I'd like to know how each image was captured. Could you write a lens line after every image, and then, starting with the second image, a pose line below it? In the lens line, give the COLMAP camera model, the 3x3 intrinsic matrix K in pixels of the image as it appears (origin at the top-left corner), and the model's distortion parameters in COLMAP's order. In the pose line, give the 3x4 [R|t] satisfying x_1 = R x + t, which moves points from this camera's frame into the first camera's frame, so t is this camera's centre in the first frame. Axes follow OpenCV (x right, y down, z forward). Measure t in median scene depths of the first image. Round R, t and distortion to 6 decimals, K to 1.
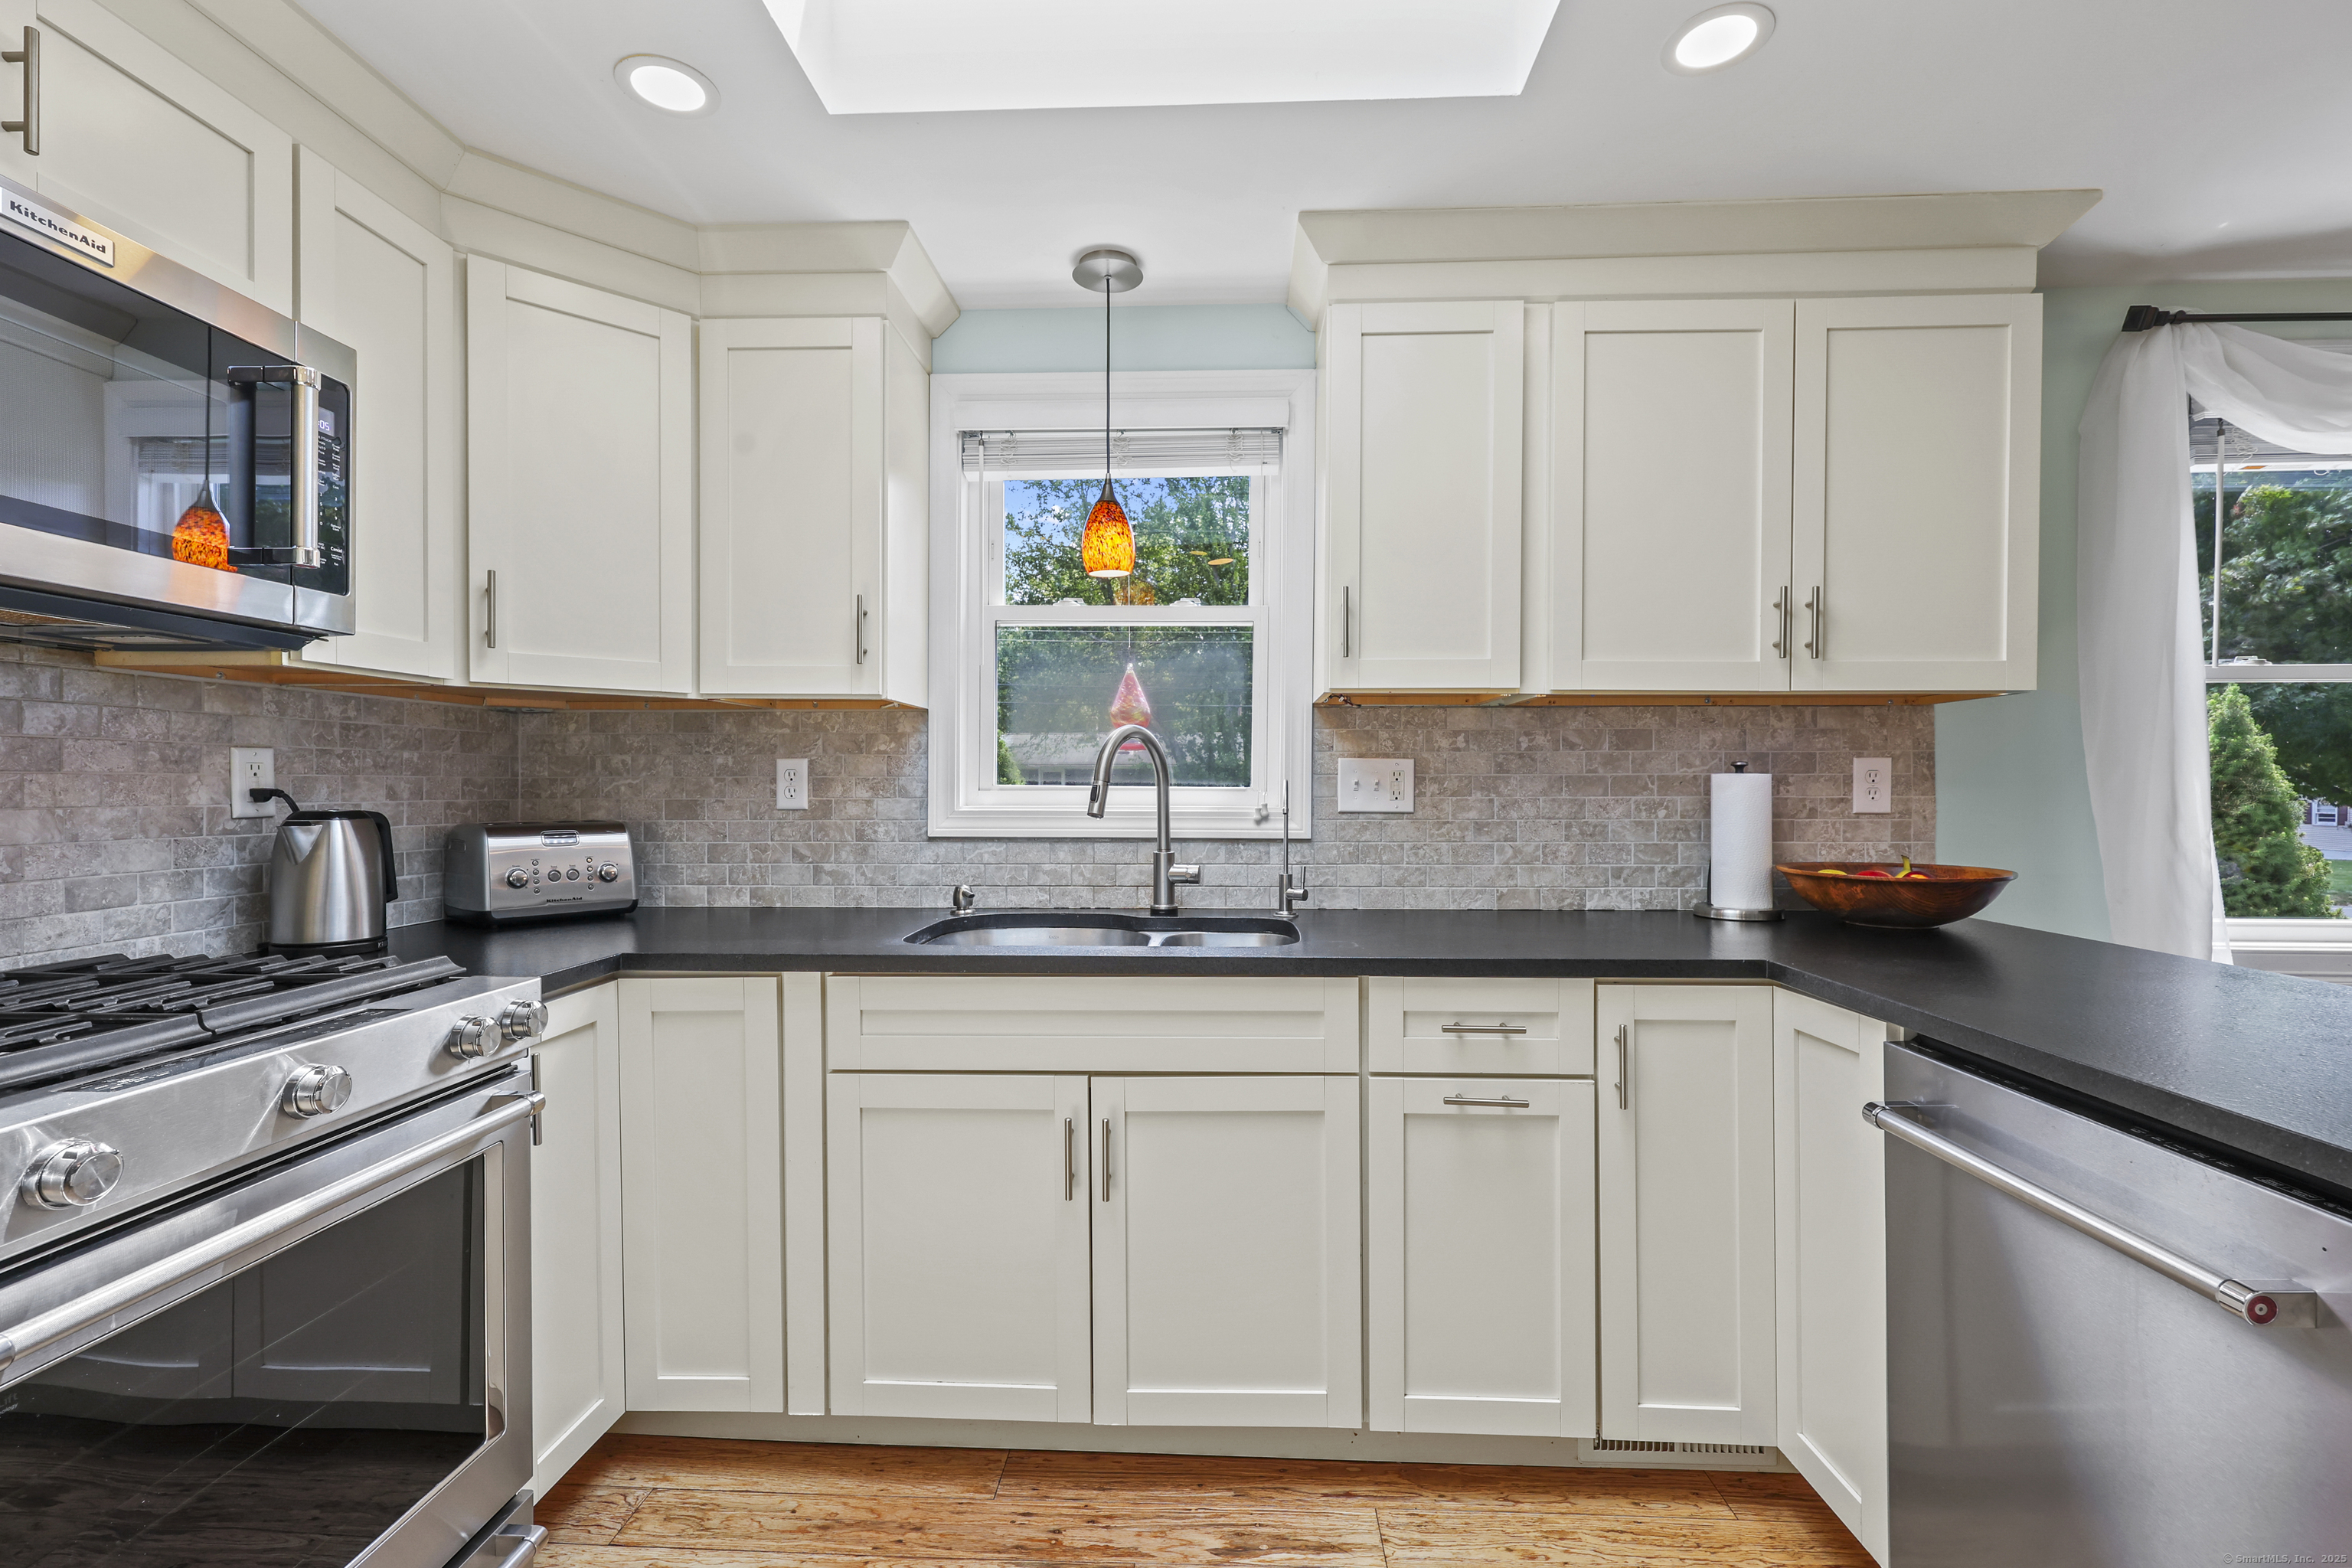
lens RADIAL K [[1015.9, 0, 1167.0], [0, 1015.9, 787.8], [0, 0, 1]] dist [0.003062, -0.001375]
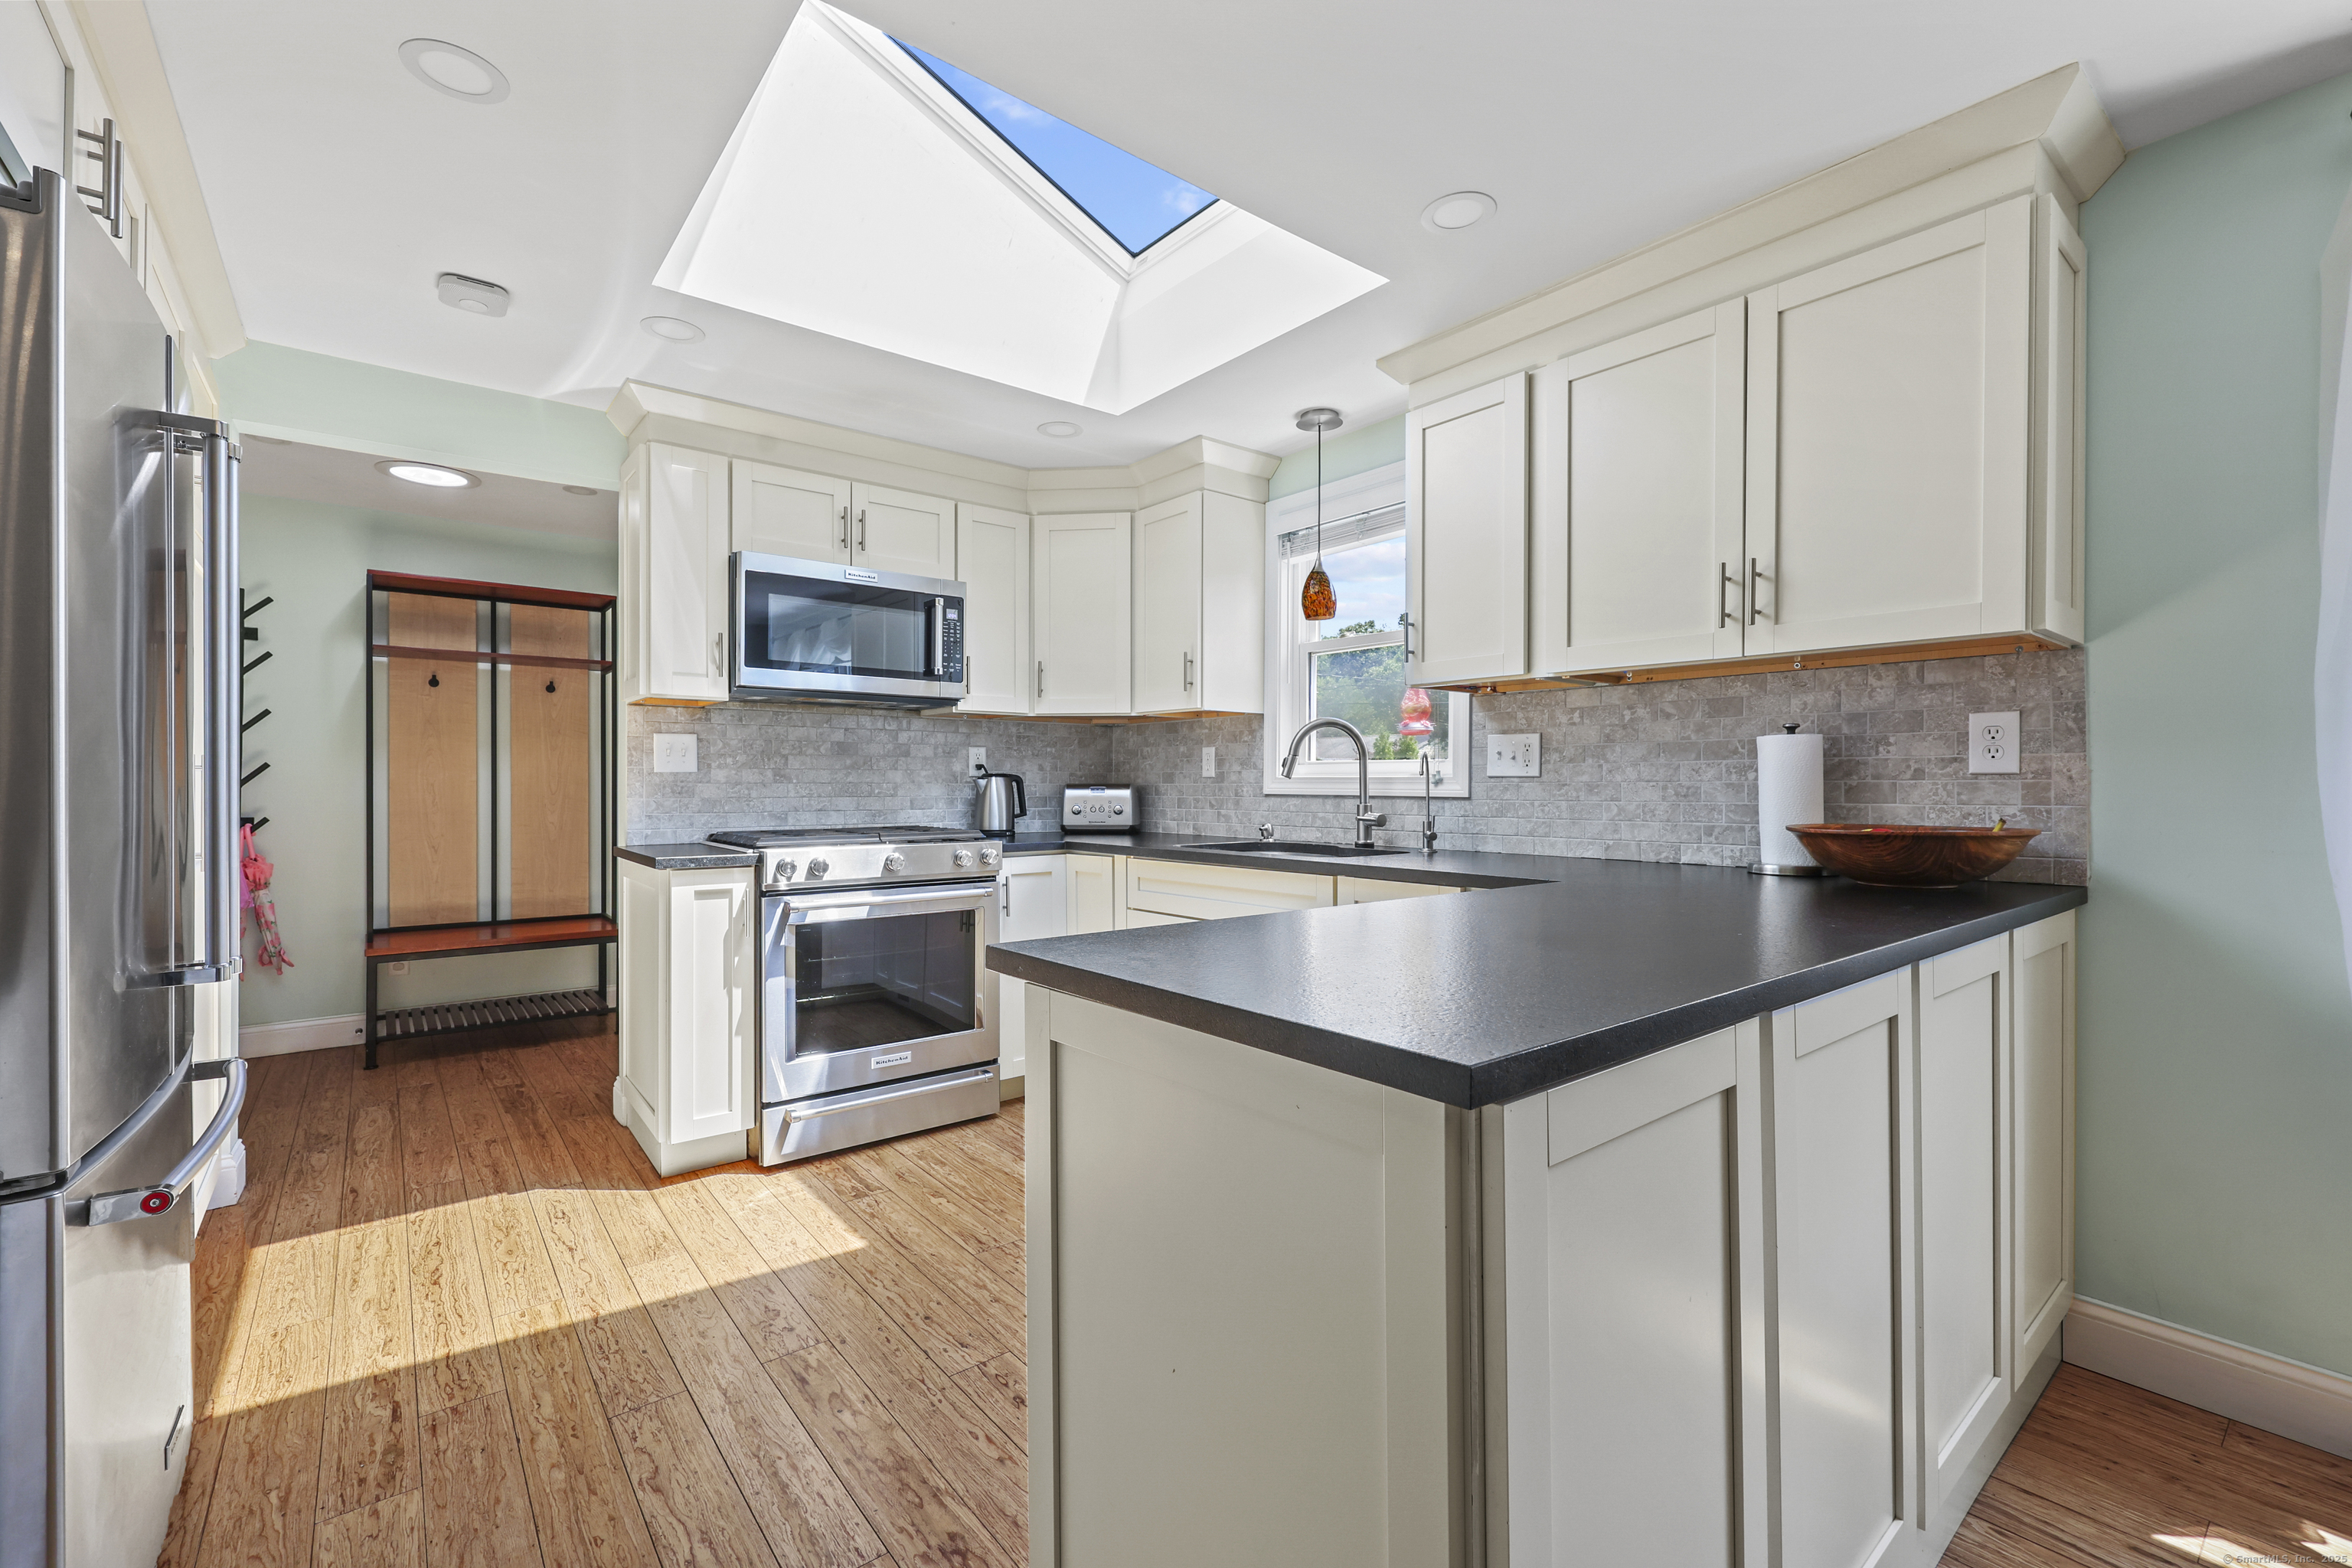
lens RADIAL K [[951.1, 0, 1184.0], [0, 951.1, 782.3], [0, 0, 1]] dist [-0.001192, 0.001243]
pose [[0.678135, -0.000148, -0.734937, 0.818914], [-0.004453, 0.999981, -0.004311, 0.039244], [0.734924, 0.006196, 0.678122, -0.104976]]
